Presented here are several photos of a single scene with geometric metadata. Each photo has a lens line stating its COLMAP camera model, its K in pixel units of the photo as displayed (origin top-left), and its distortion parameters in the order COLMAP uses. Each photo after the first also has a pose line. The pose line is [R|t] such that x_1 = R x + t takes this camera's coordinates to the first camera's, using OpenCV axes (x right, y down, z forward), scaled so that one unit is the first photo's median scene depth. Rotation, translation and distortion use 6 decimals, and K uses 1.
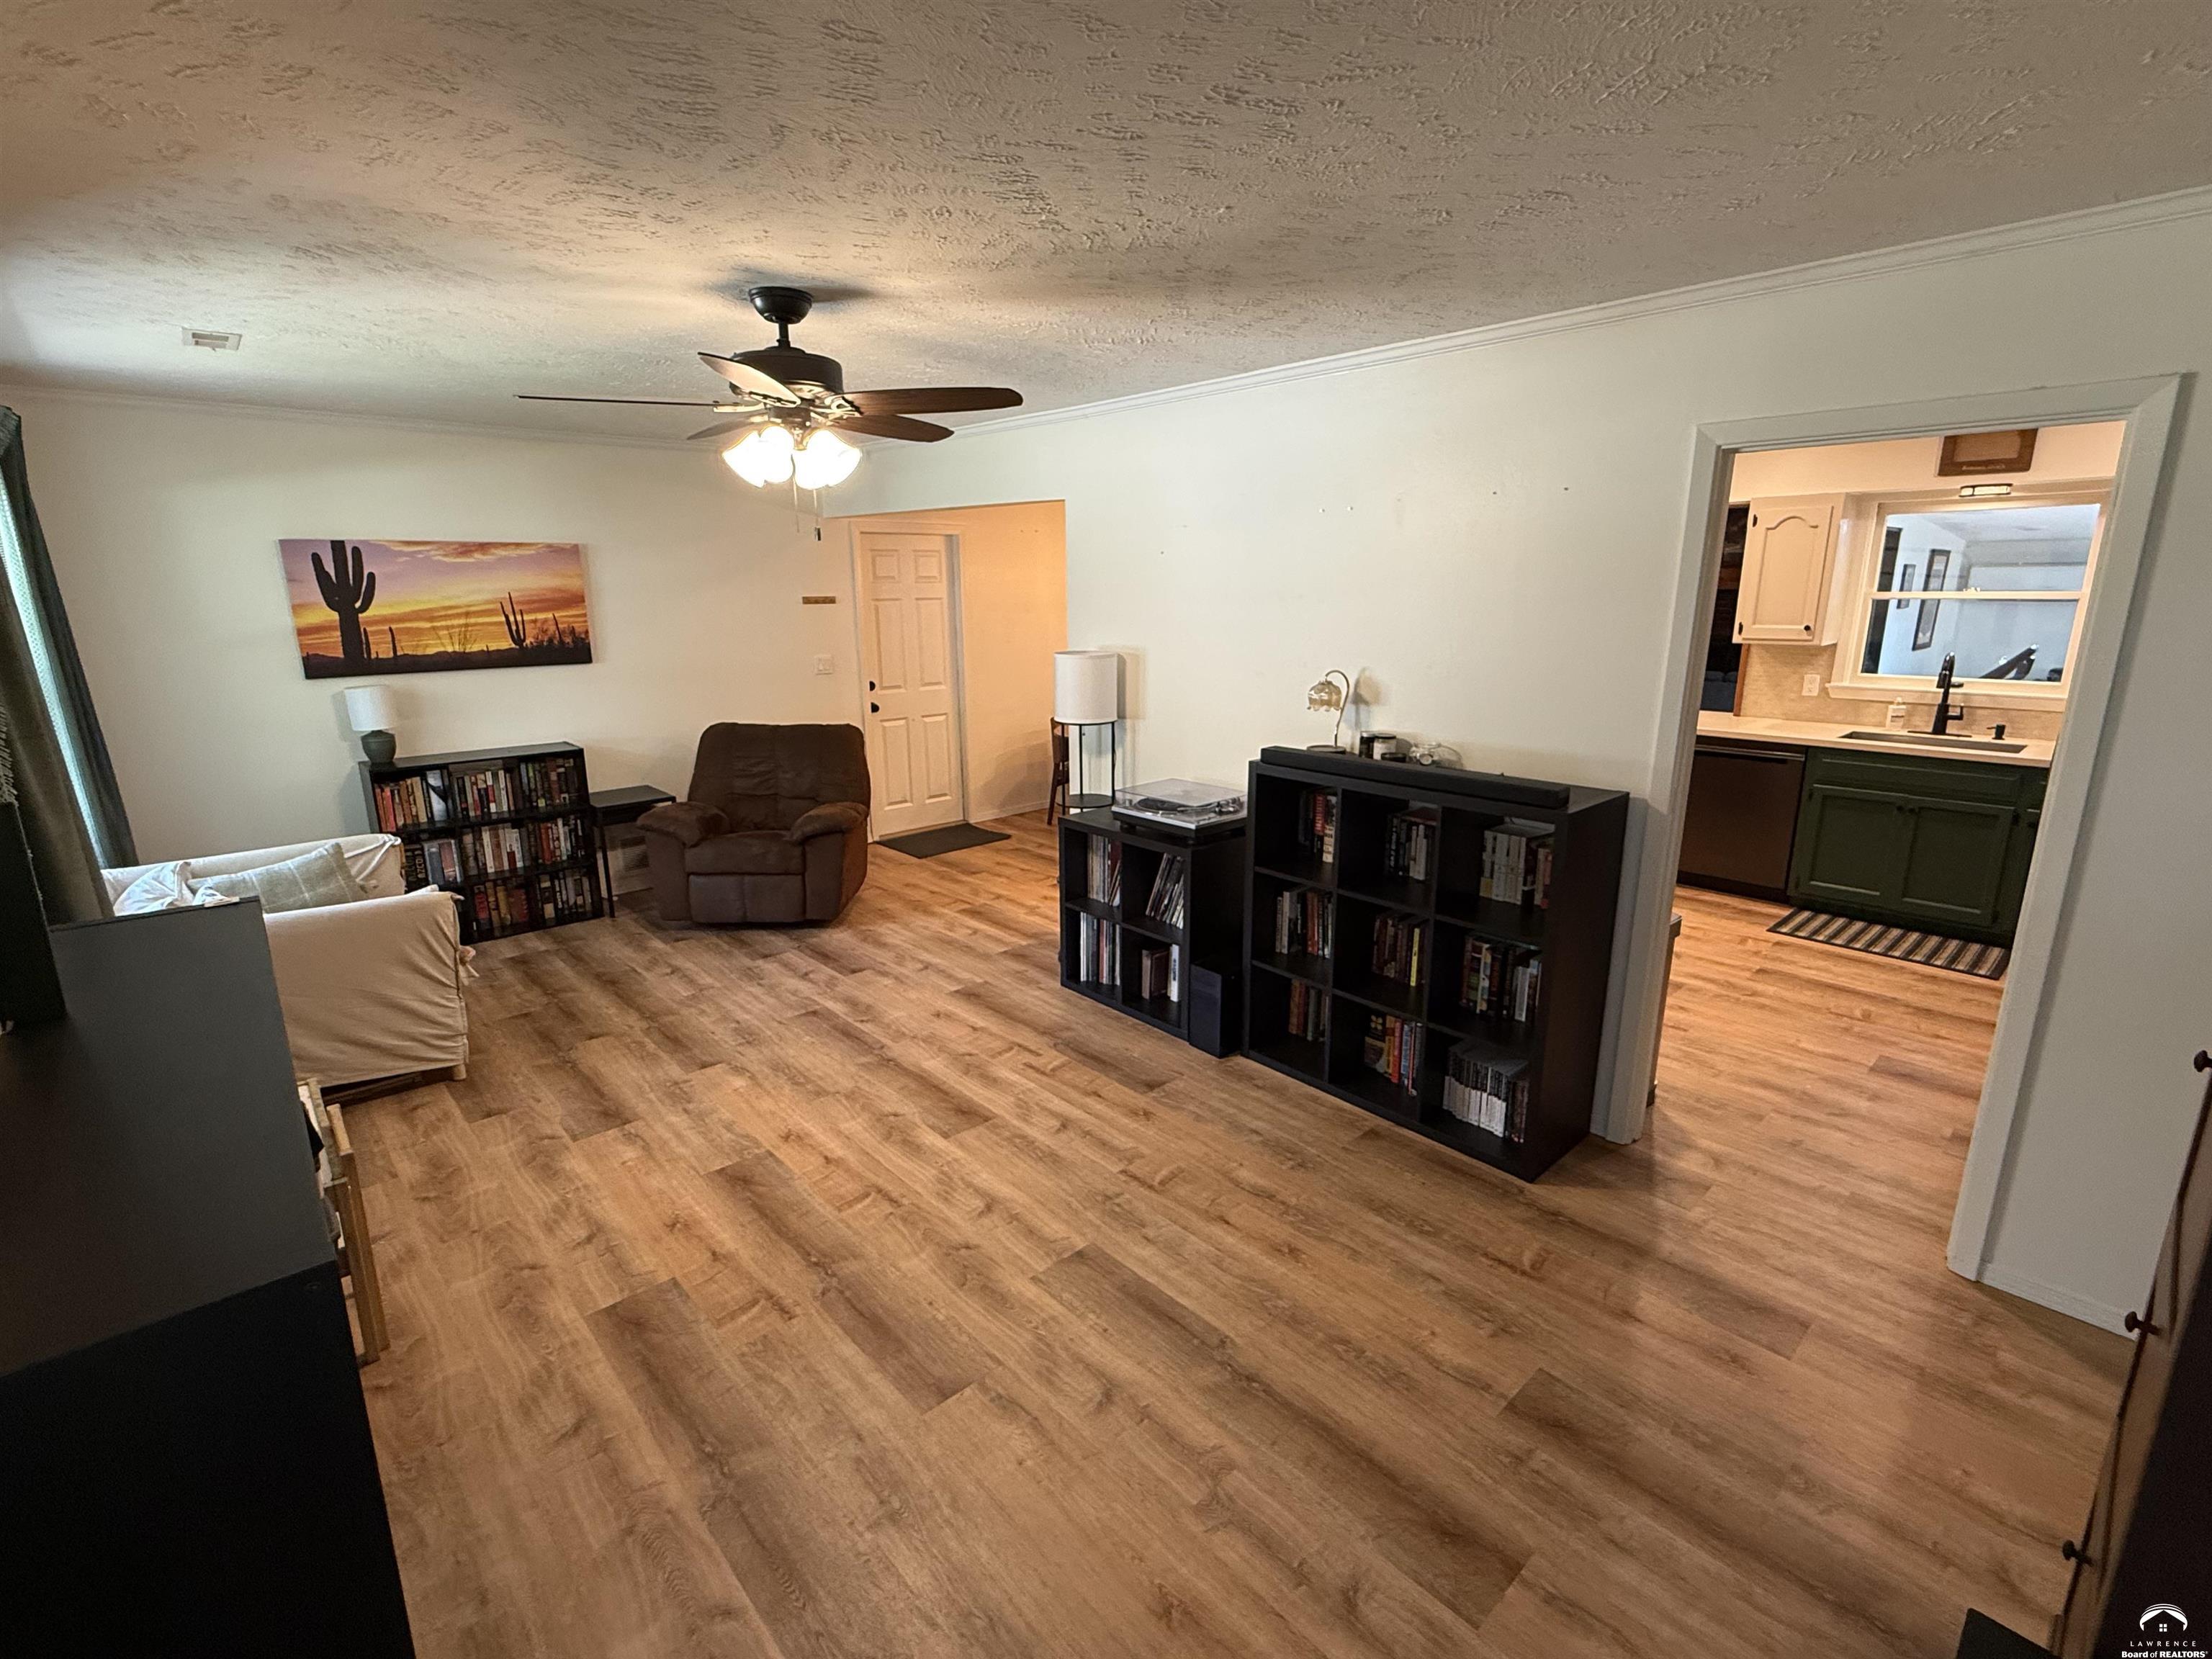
lens RADIAL K [[1008.2, 0, 1103.0], [0, 1008.2, 829.3], [0, 0, 1]] dist [-0.000754, 0.000716]
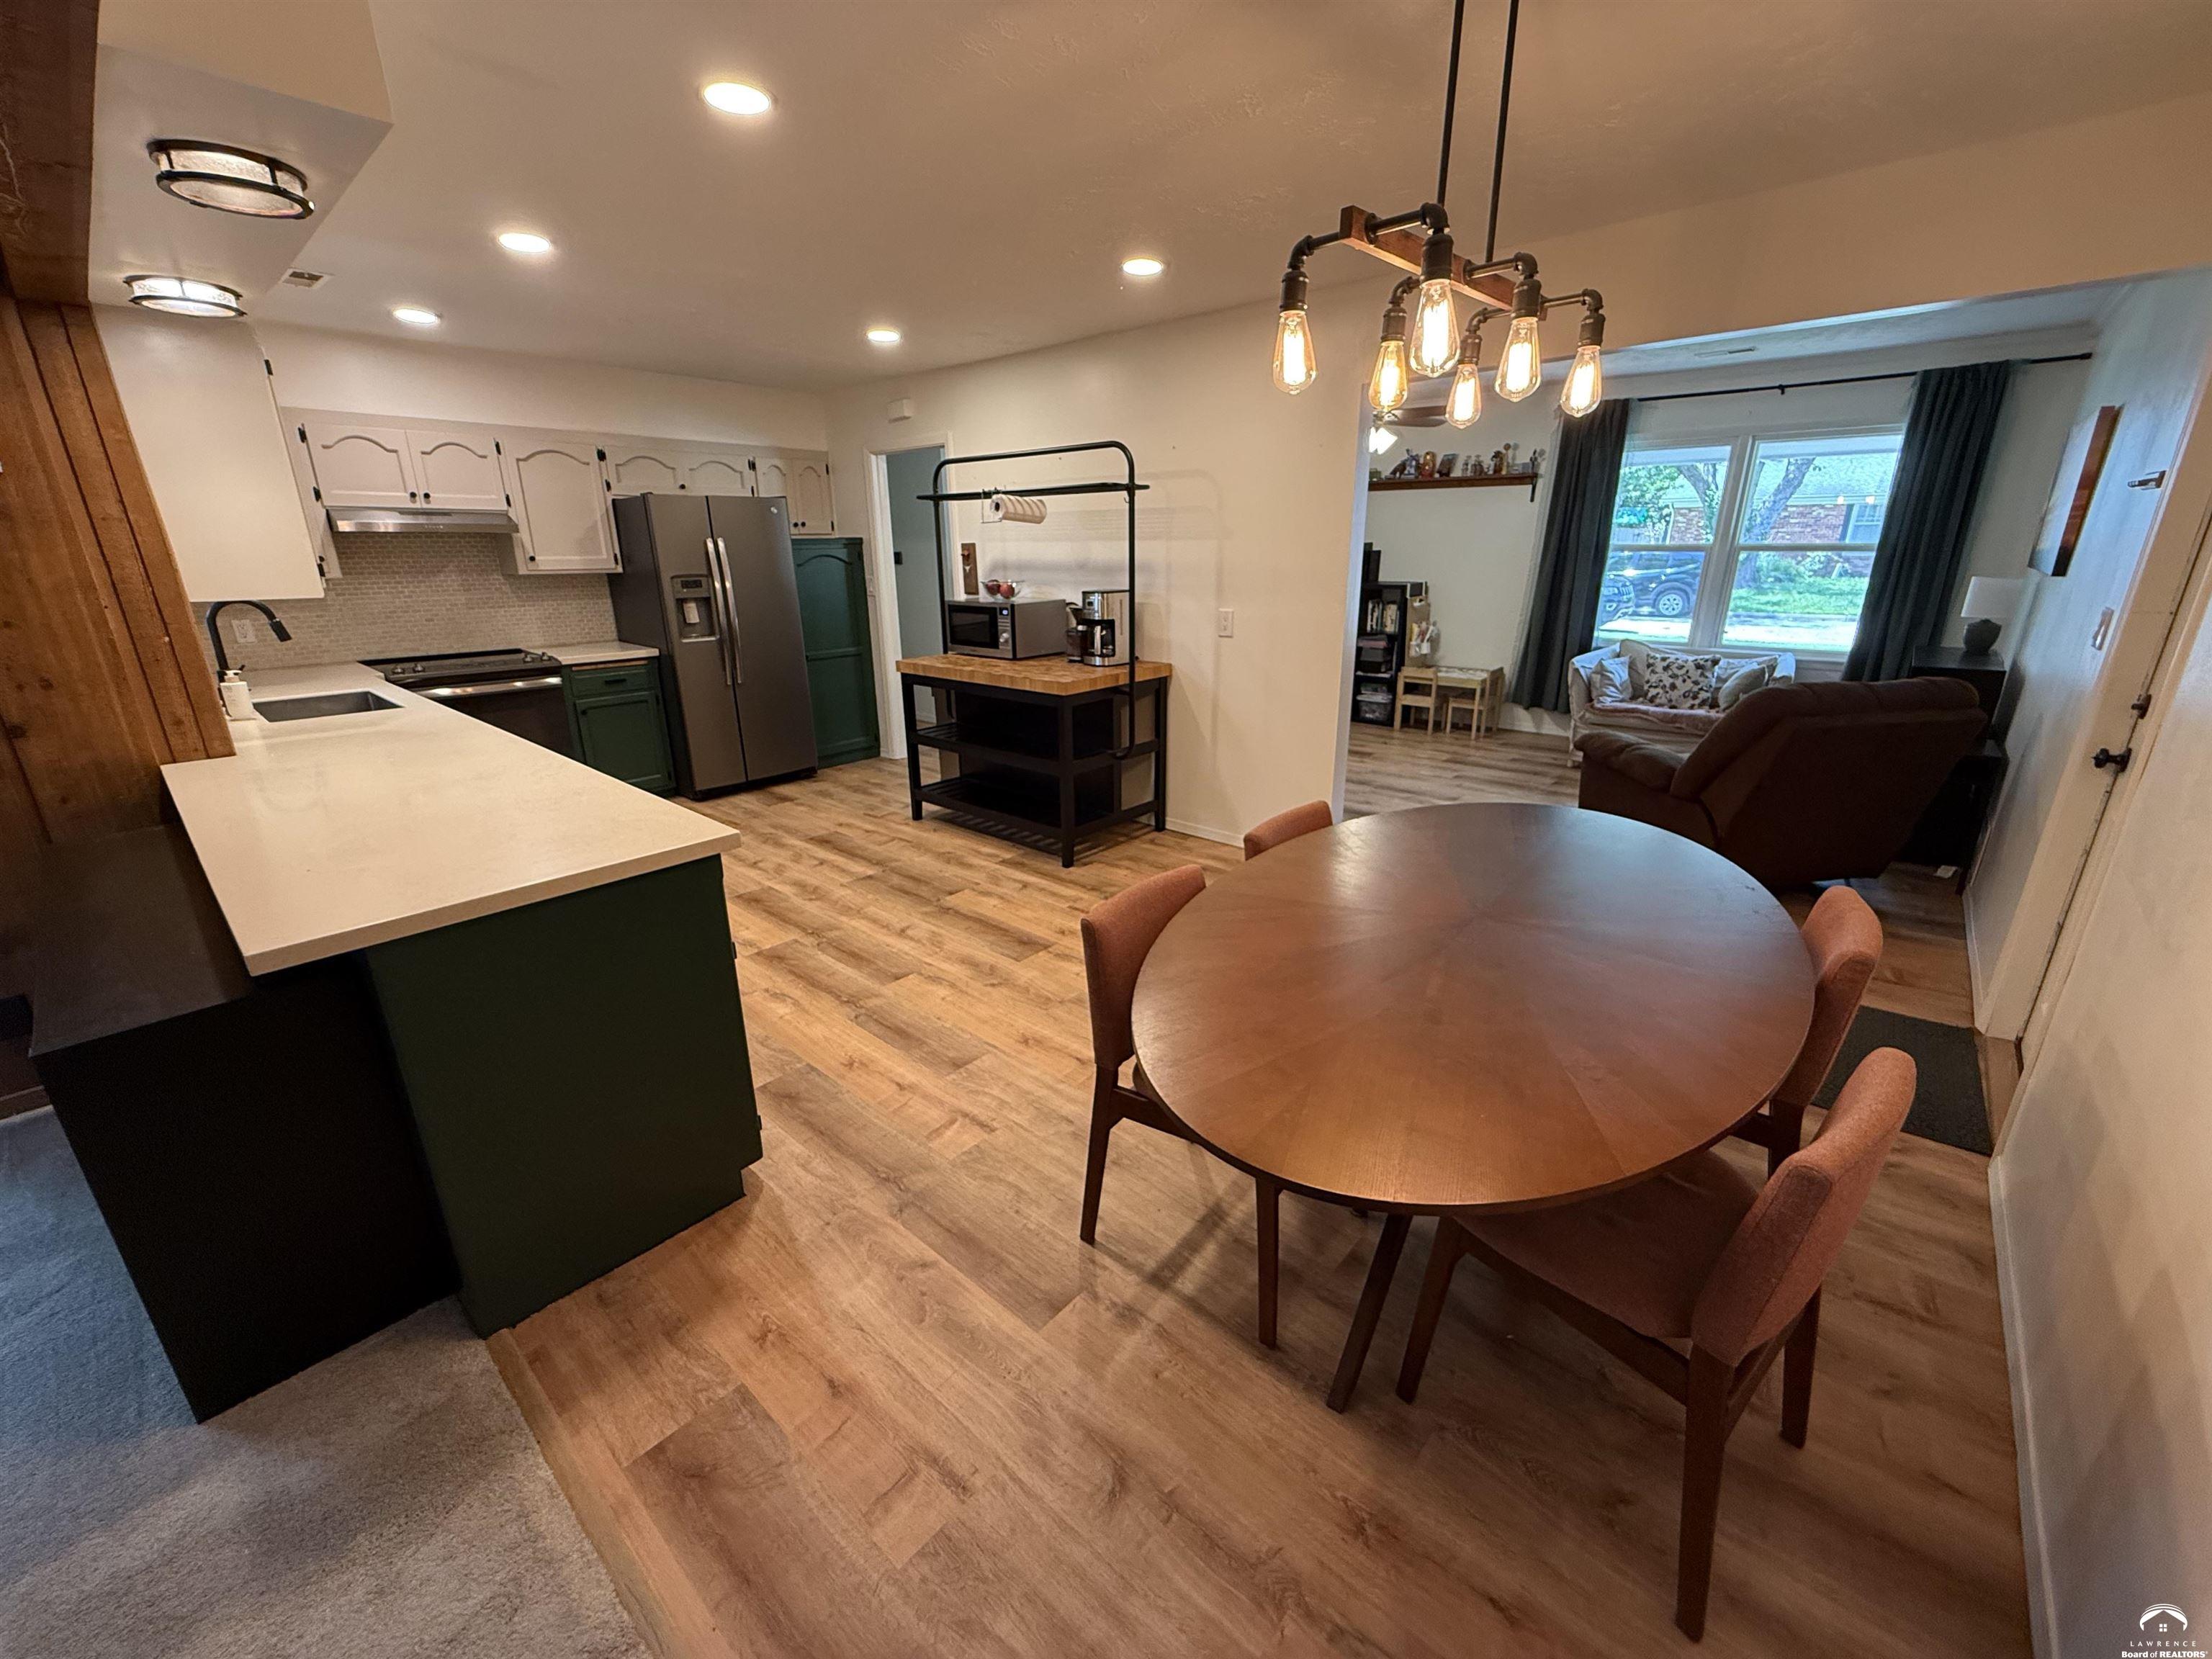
lens RADIAL K [[882.5, 0, 1096.8], [0, 882.5, 829.8], [0, 0, 1]] dist [-0.000899, 0.000164]
pose [[-0.995137, 0.049091, -0.085396, 0.303061], [-0.003816, 0.847094, 0.531429, -0.412907], [0.098427, 0.529171, -0.842787, 1.864996]]
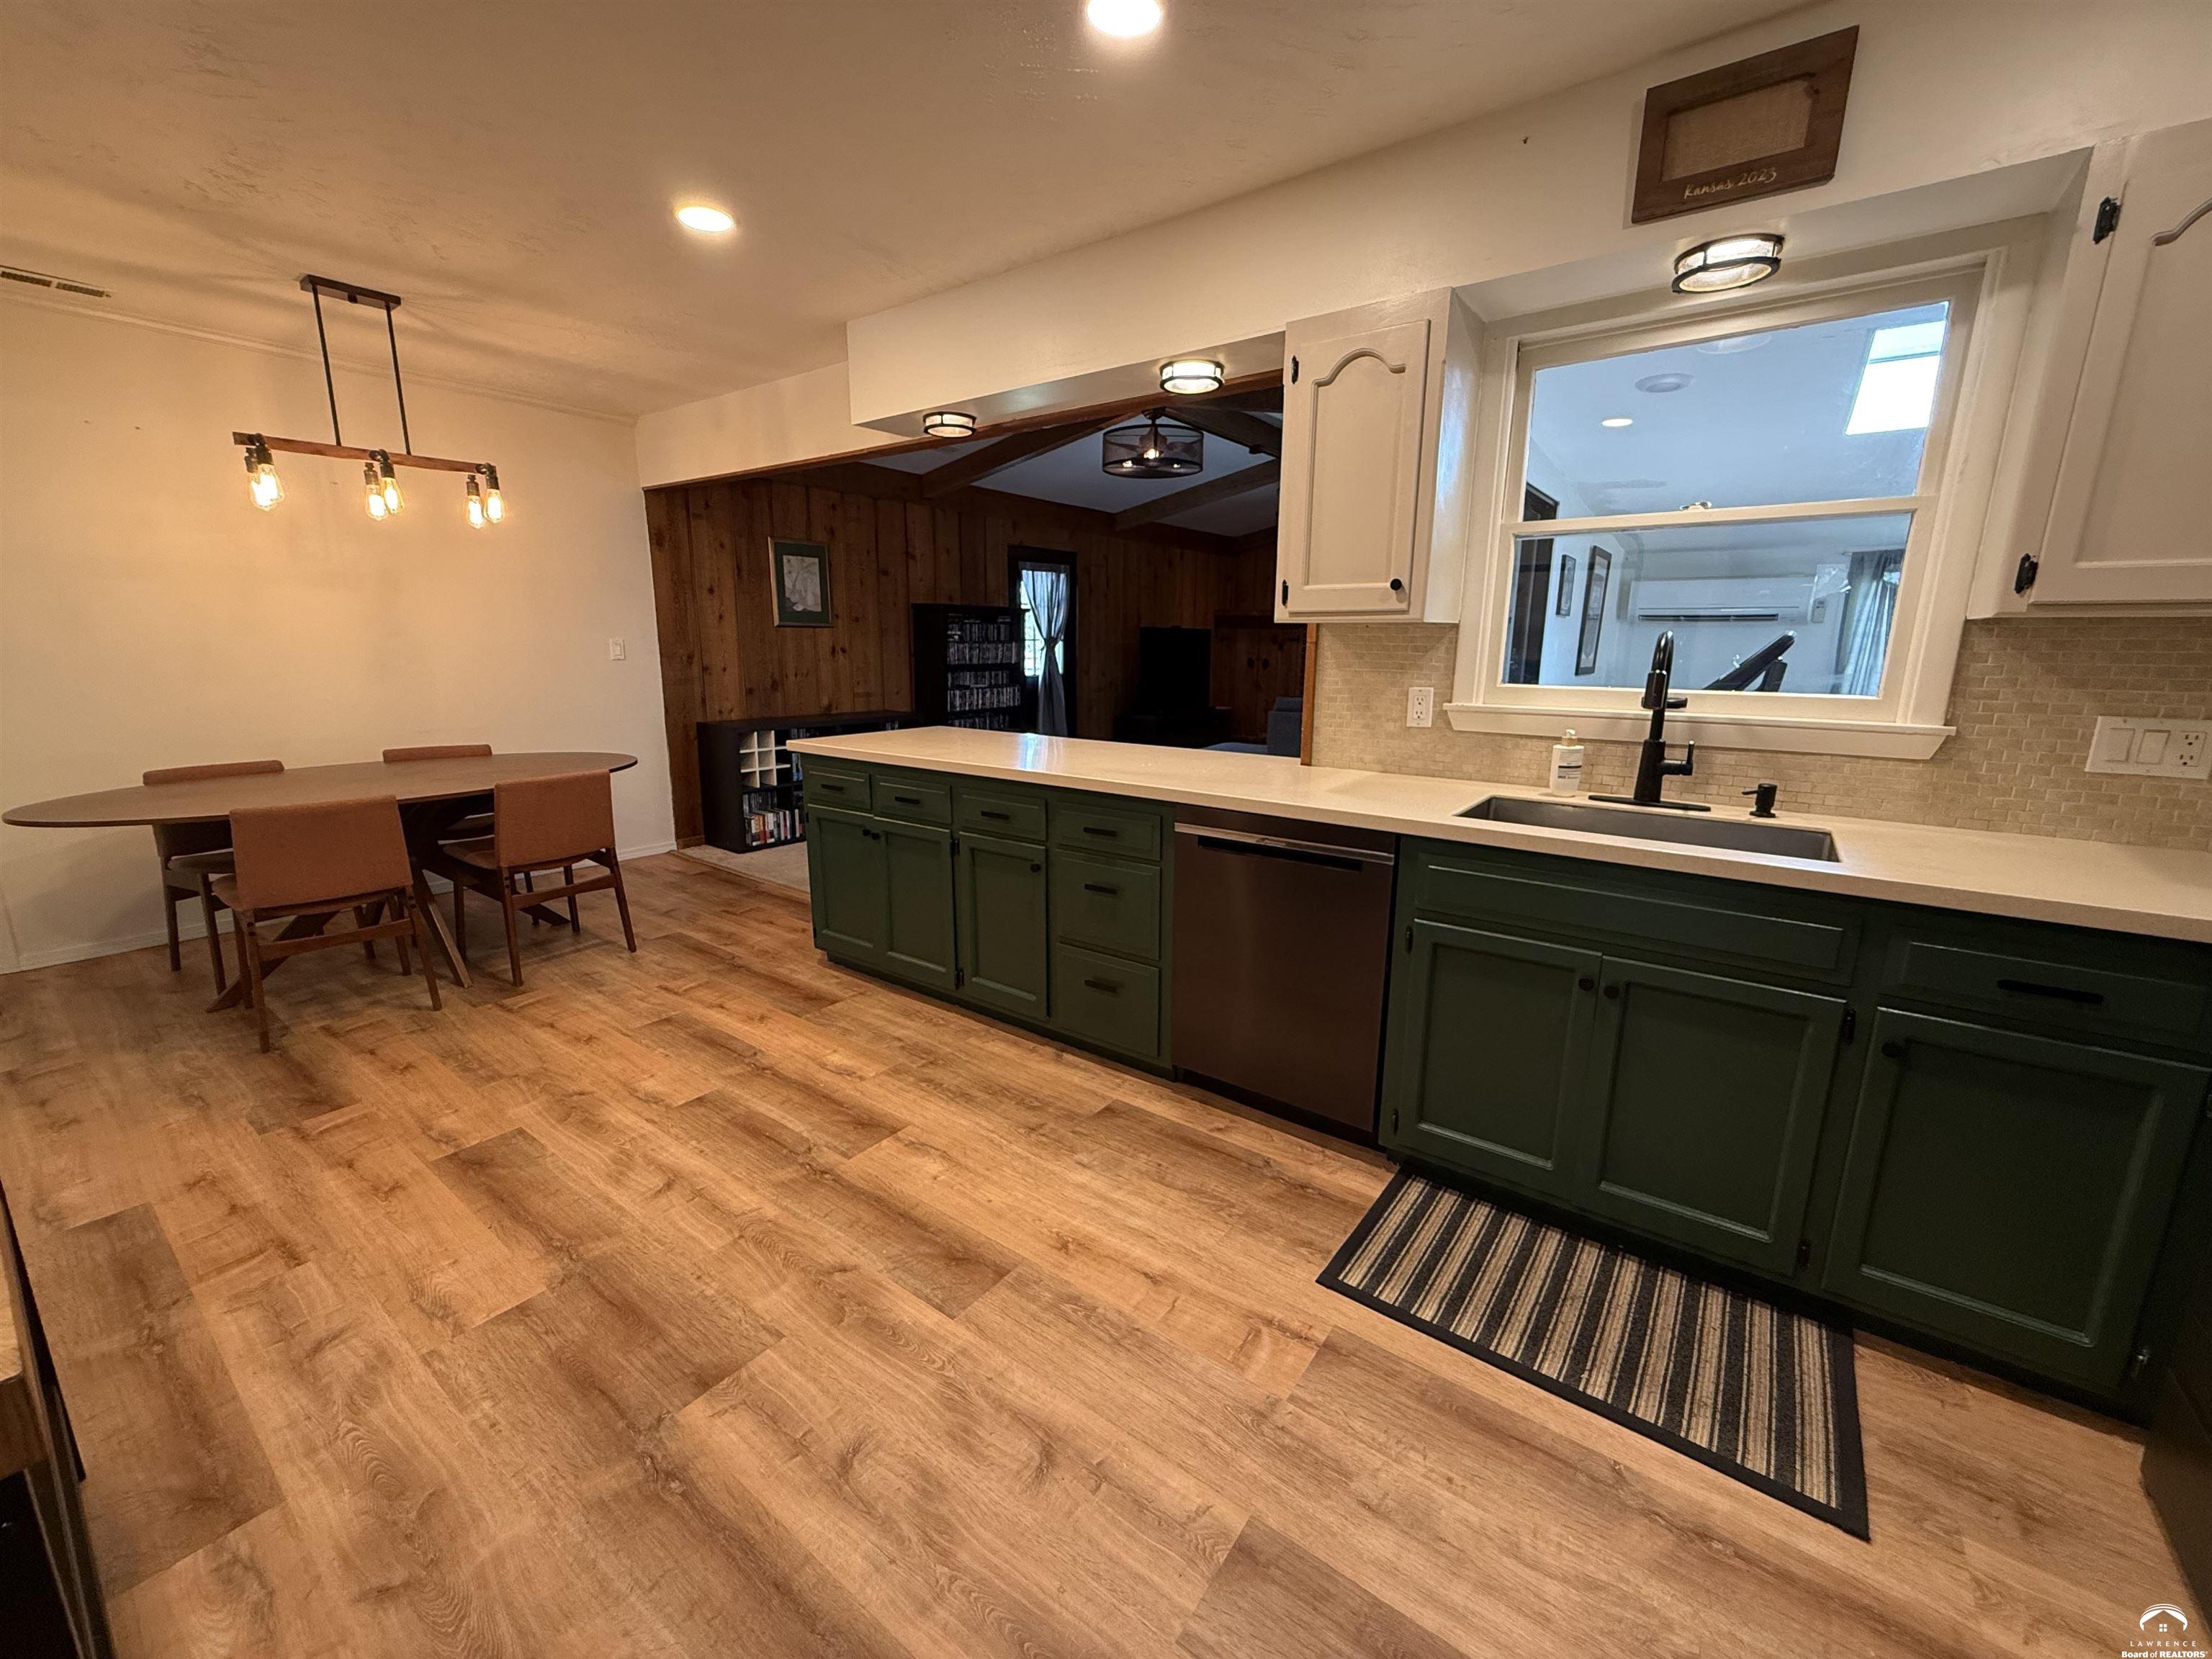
lens RADIAL K [[882.5, 0, 1096.8], [0, 882.5, 829.8], [0, 0, 1]] dist [-0.000899, 0.000164]
pose [[0.982858, -0.020545, 0.183214, 0.555975], [0.025709, 0.999335, -0.025854, -0.087890], [-0.182561, 0.030121, 0.982733, 0.715468]]
